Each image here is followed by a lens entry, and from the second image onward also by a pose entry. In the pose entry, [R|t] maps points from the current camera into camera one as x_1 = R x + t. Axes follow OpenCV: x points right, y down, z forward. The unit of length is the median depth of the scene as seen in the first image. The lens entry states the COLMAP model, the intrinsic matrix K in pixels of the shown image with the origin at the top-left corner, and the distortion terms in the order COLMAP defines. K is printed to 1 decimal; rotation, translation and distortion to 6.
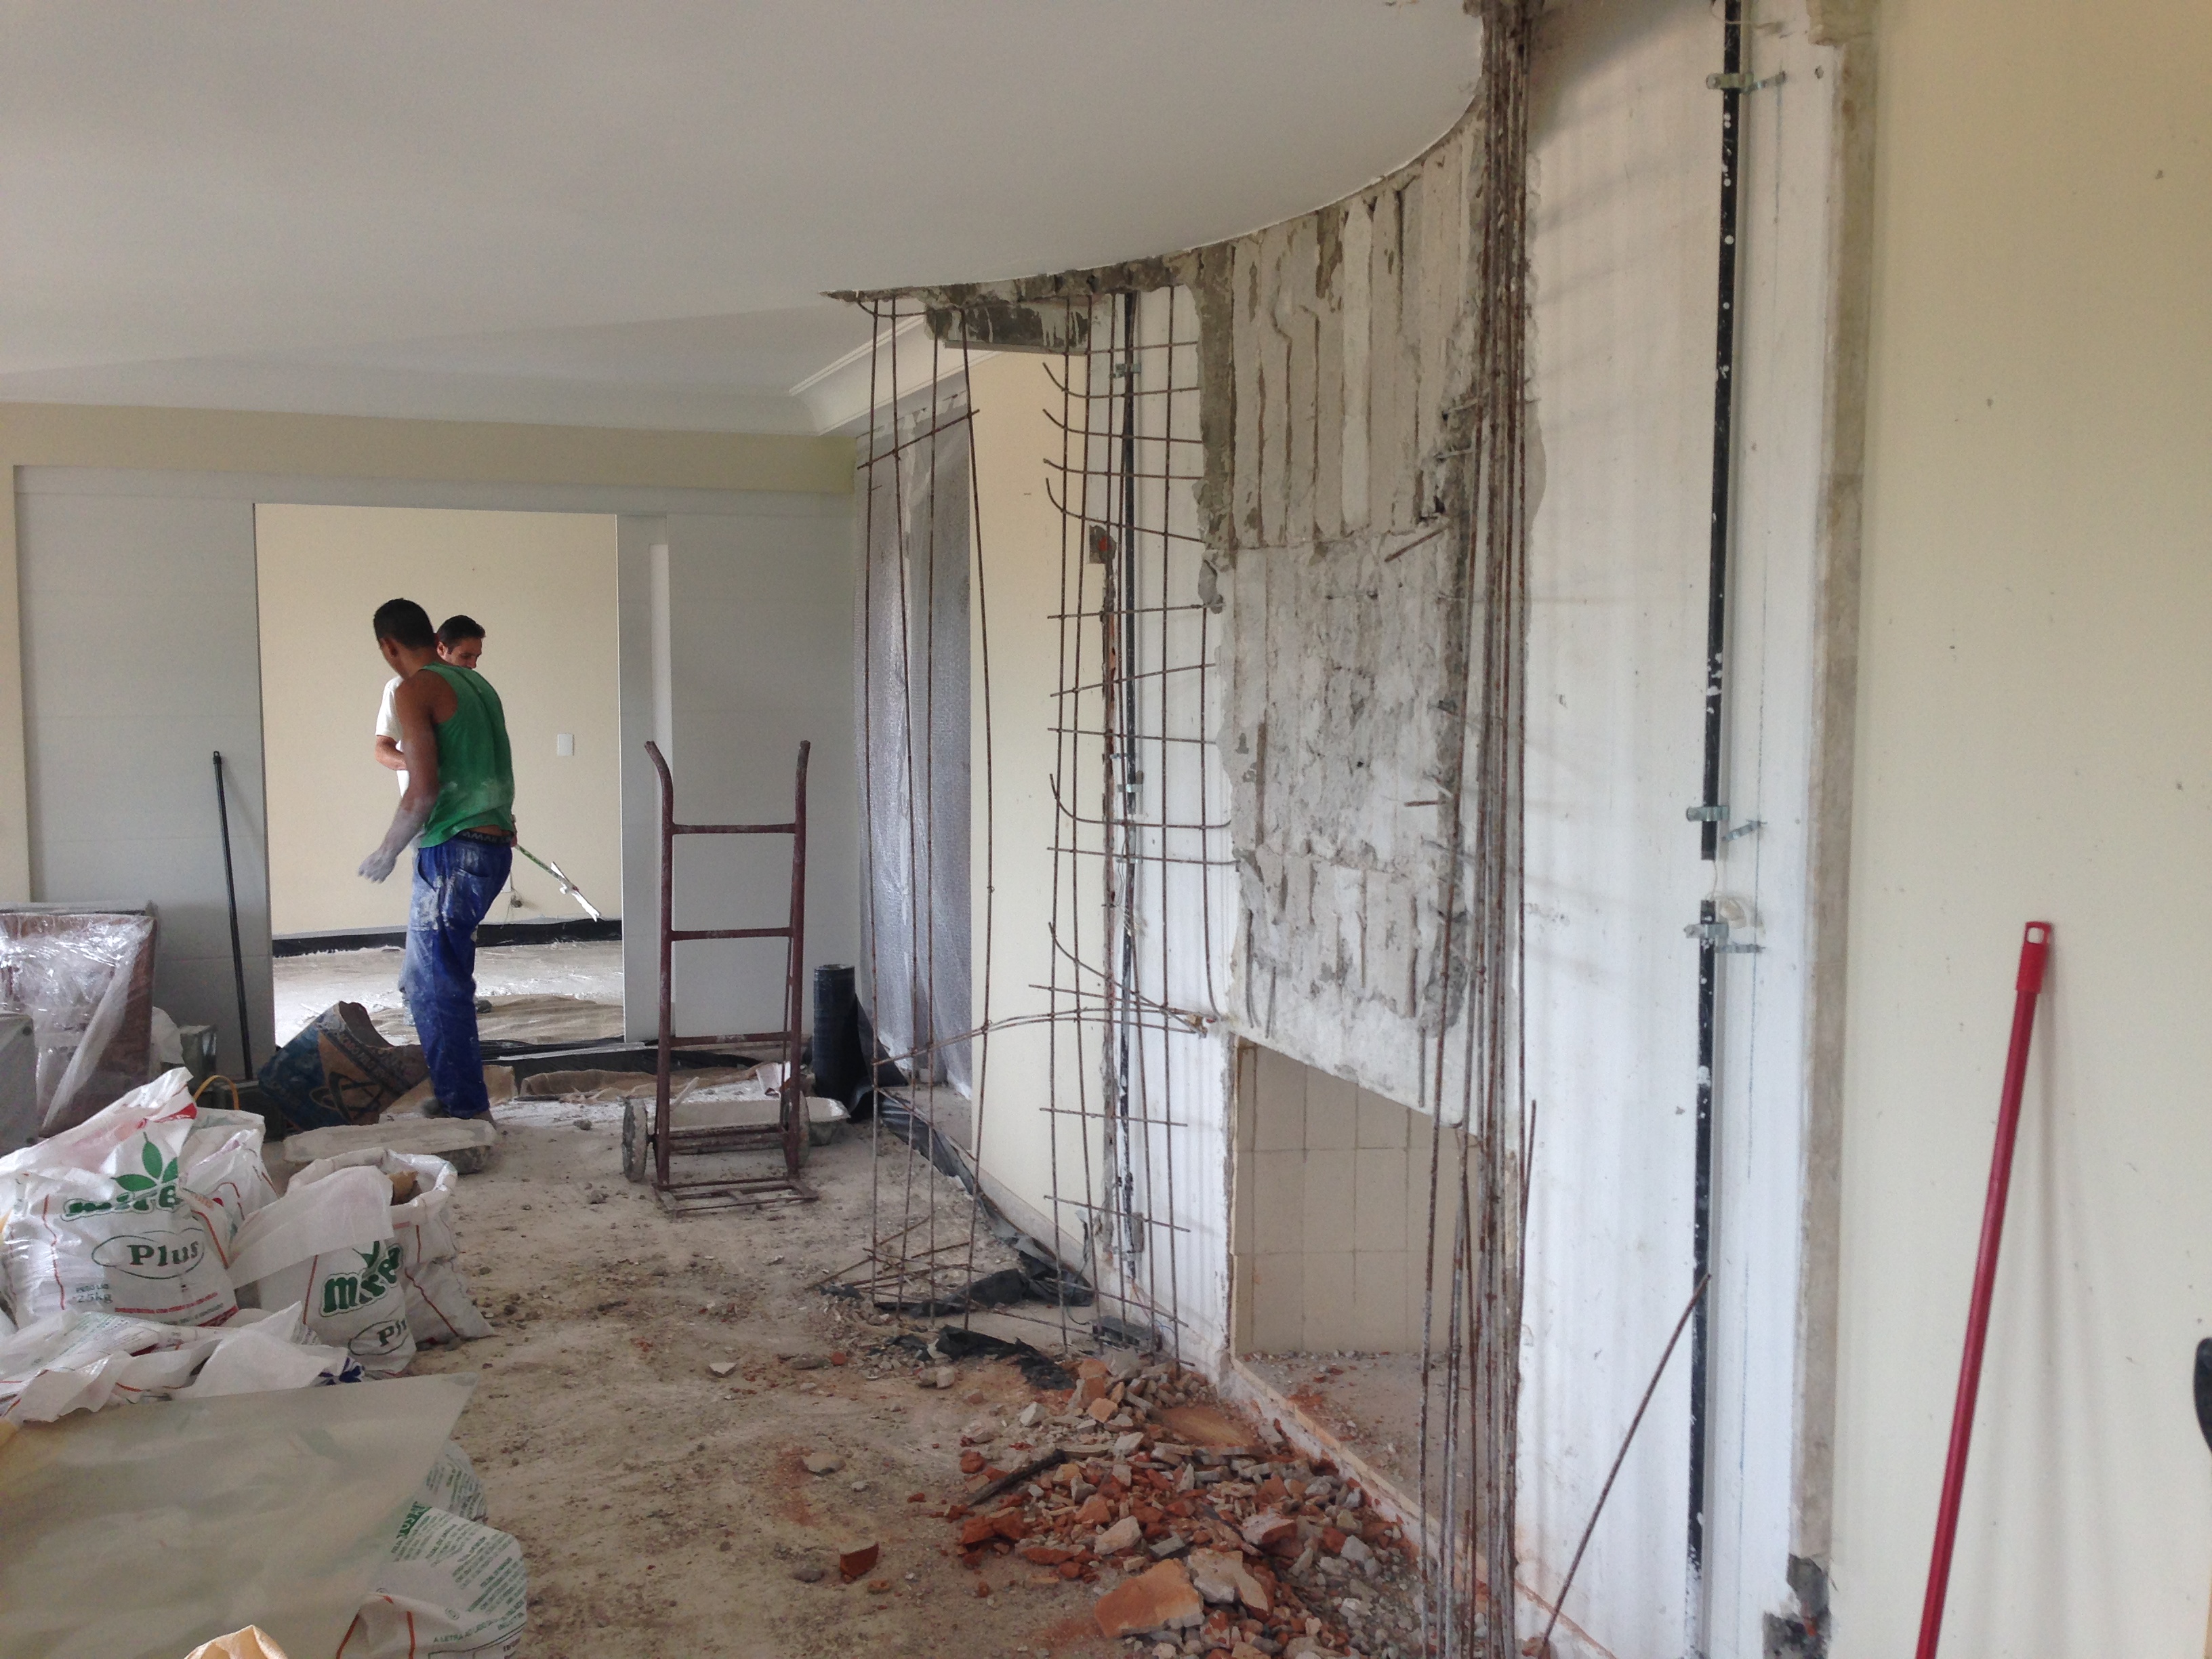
lens RADIAL K [[2016.7, 0, 1110.5], [0, 2016.7, 826.6], [0, 0, 1]] dist [0.108291, -0.196485]
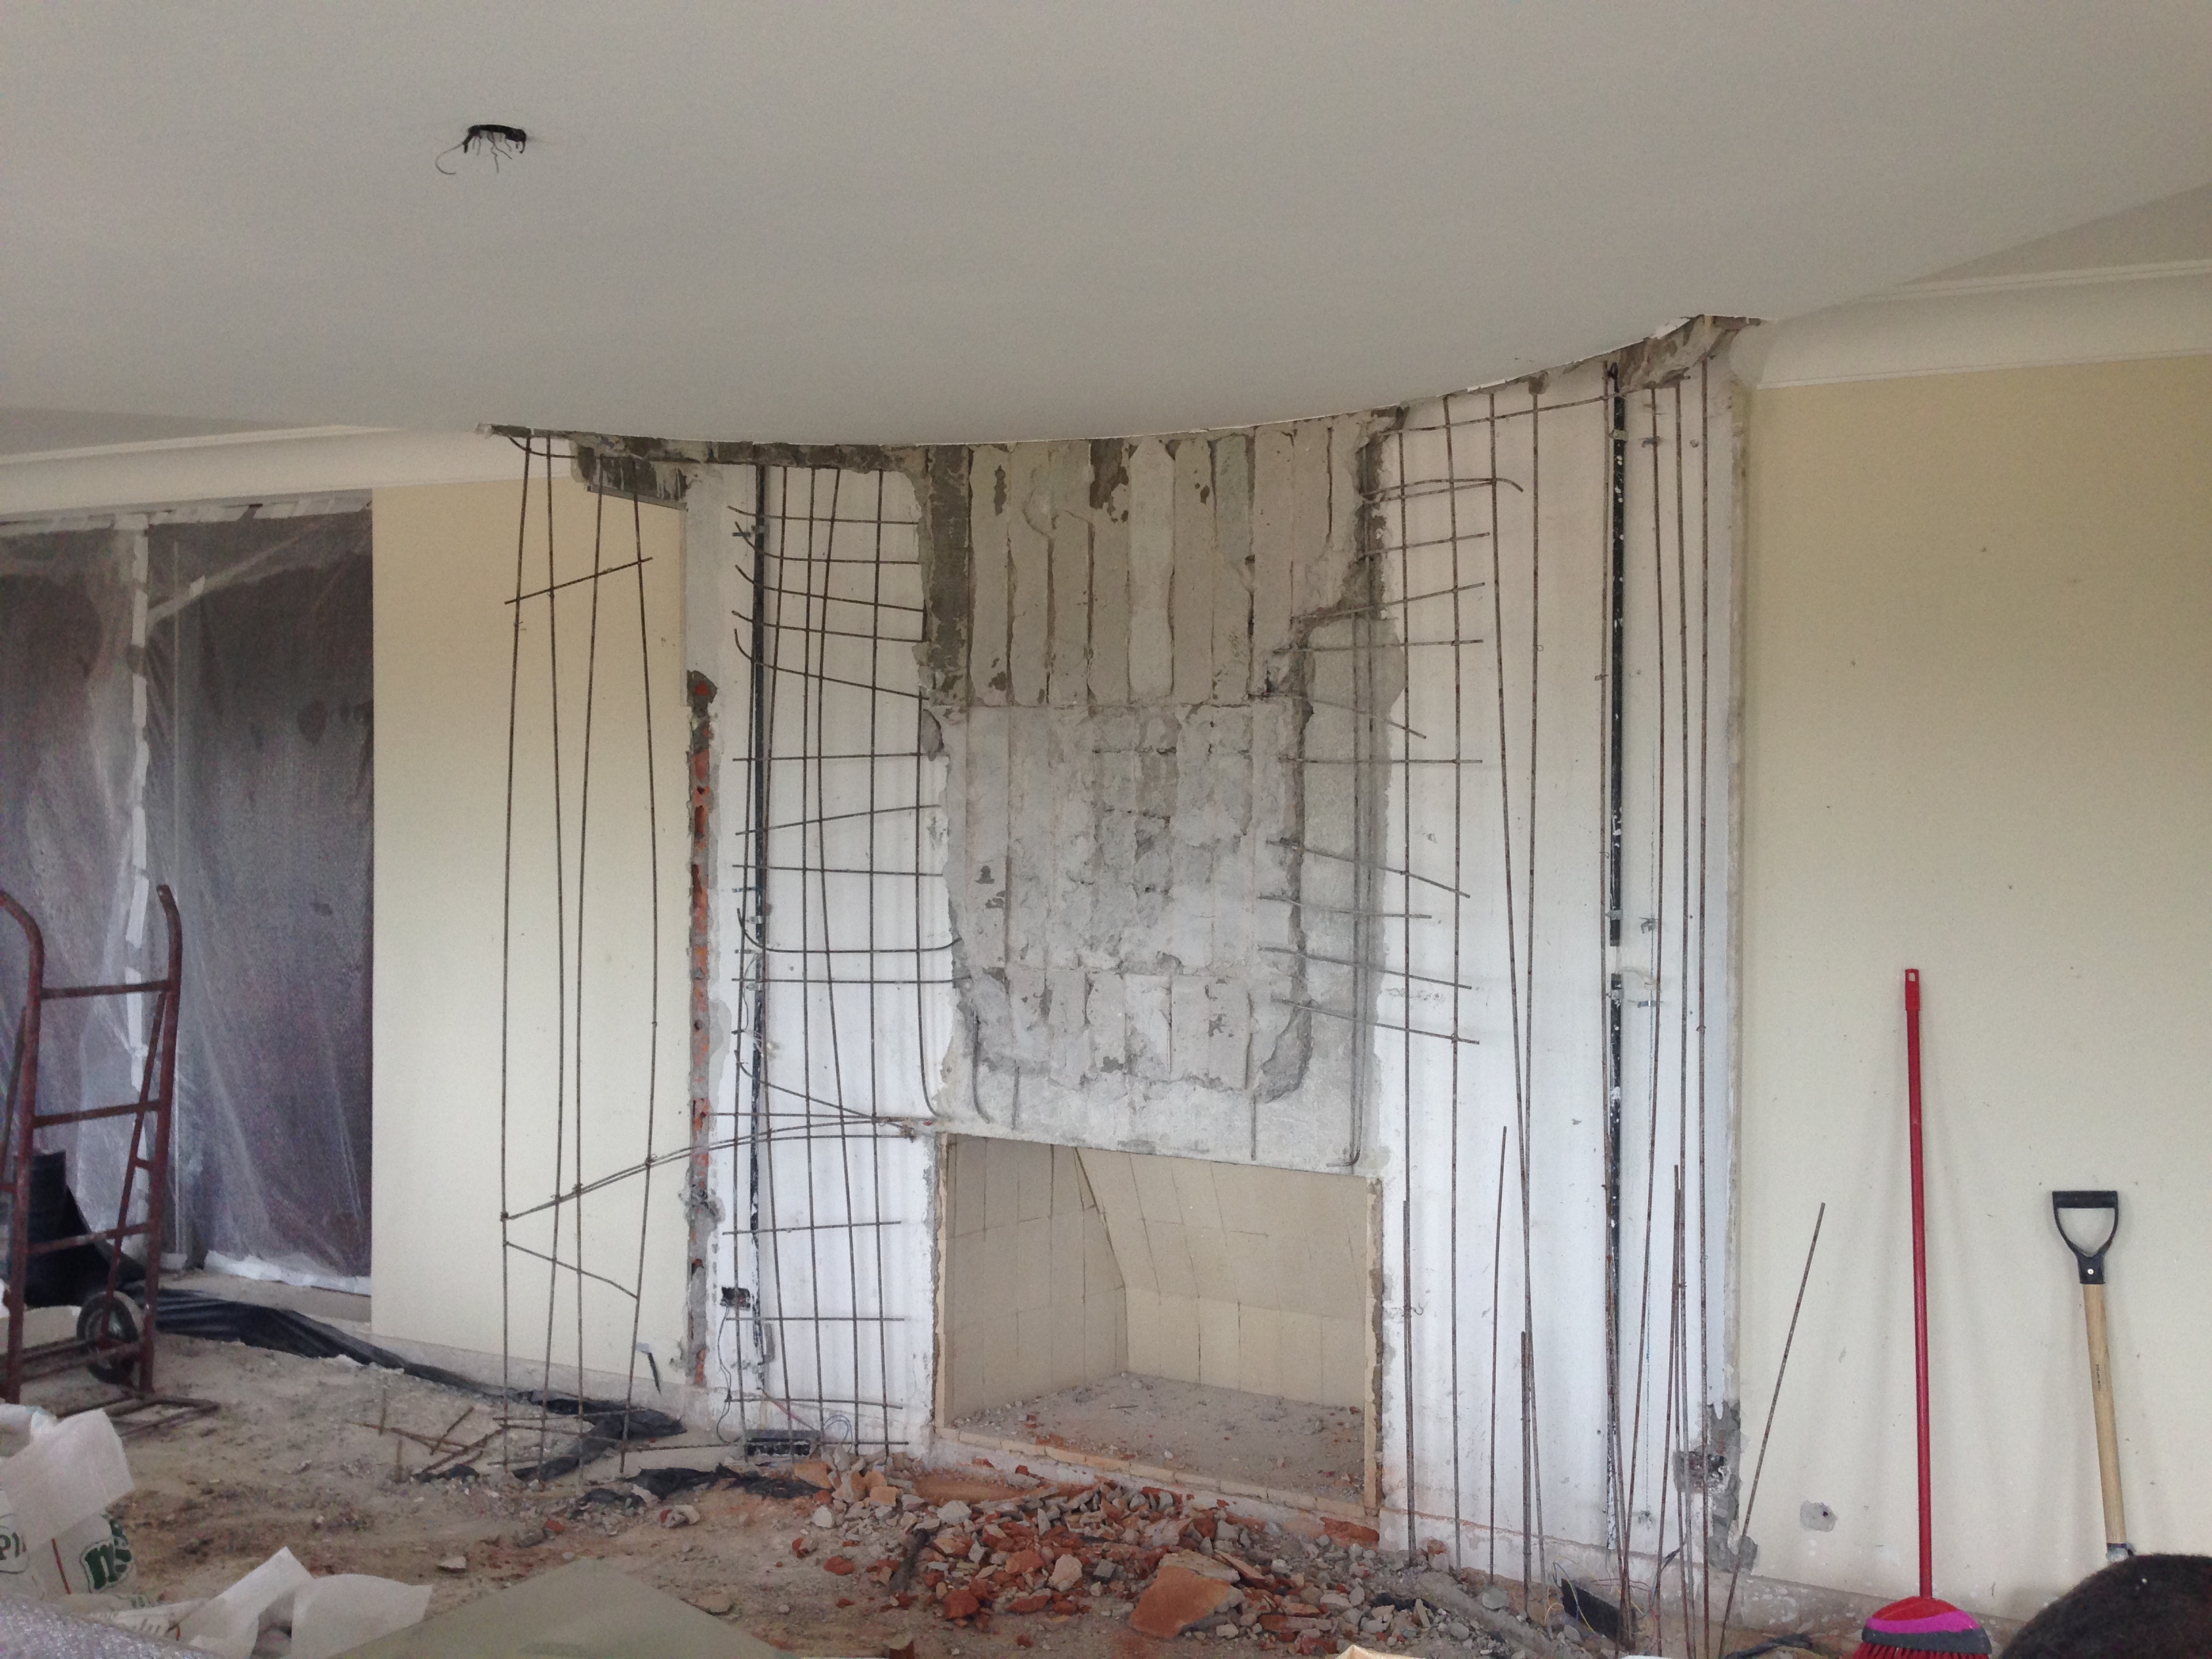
lens RADIAL K [[2016.7, 0, 1110.5], [0, 2016.7, 826.6], [0, 0, 1]] dist [0.108291, -0.196485]
pose [[0.744586, -0.008283, 0.667476, -0.659383], [0.046502, 0.998137, -0.039488, -0.020135], [-0.665905, 0.060441, 0.743584, 0.098117]]
